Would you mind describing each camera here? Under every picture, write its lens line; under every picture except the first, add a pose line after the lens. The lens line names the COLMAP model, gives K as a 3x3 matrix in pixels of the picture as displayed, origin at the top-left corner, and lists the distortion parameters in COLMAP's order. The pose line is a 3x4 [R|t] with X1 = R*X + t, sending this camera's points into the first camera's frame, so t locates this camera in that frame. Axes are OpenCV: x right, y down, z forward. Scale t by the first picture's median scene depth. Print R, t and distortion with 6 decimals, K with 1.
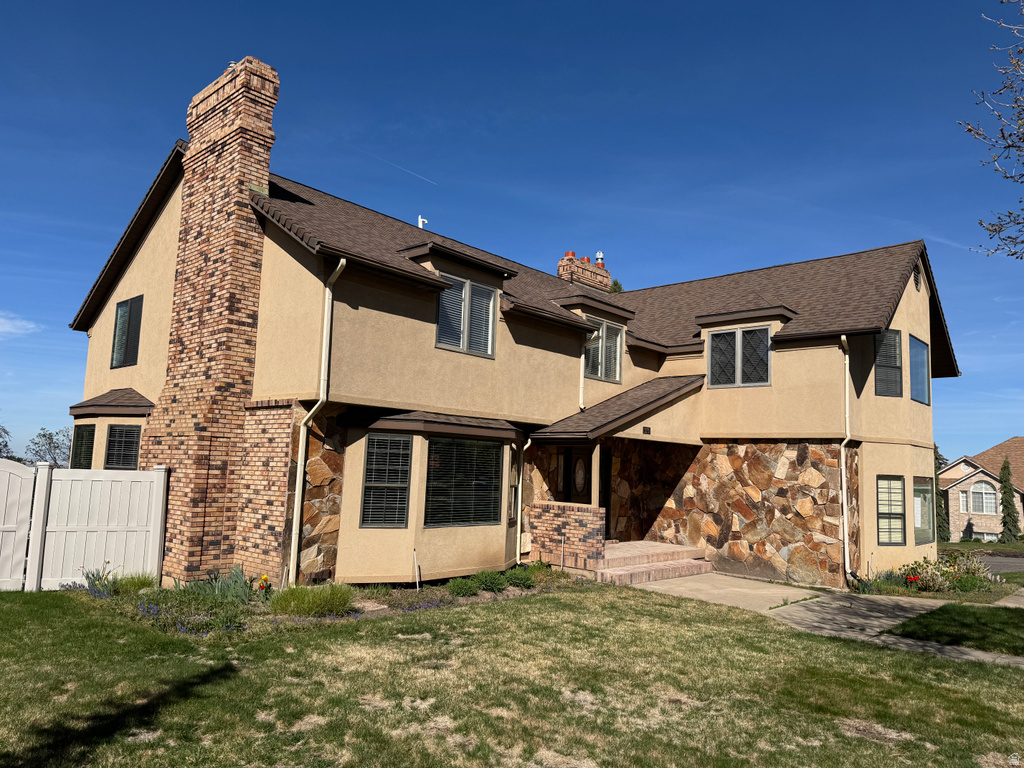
lens RADIAL K [[725.3, 0, 512.5], [0, 725.3, 381.6], [0, 0, 1]] dist [0.096639, -0.108003]
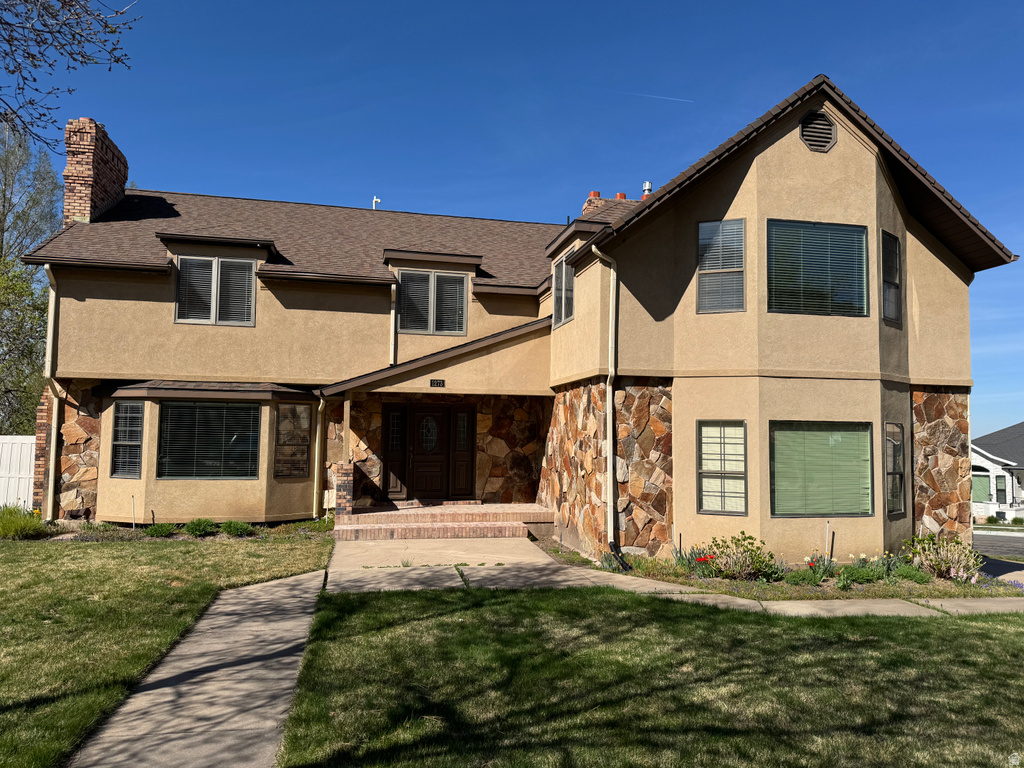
lens RADIAL K [[725.3, 0, 518.4], [0, 725.3, 388.3], [0, 0, 1]] dist [0.096639, -0.108003]
pose [[0.797192, -0.065239, -0.600191, 0.926915], [0.088354, 0.996048, 0.009087, 0.083811], [0.597226, -0.060274, 0.799805, 0.355241]]
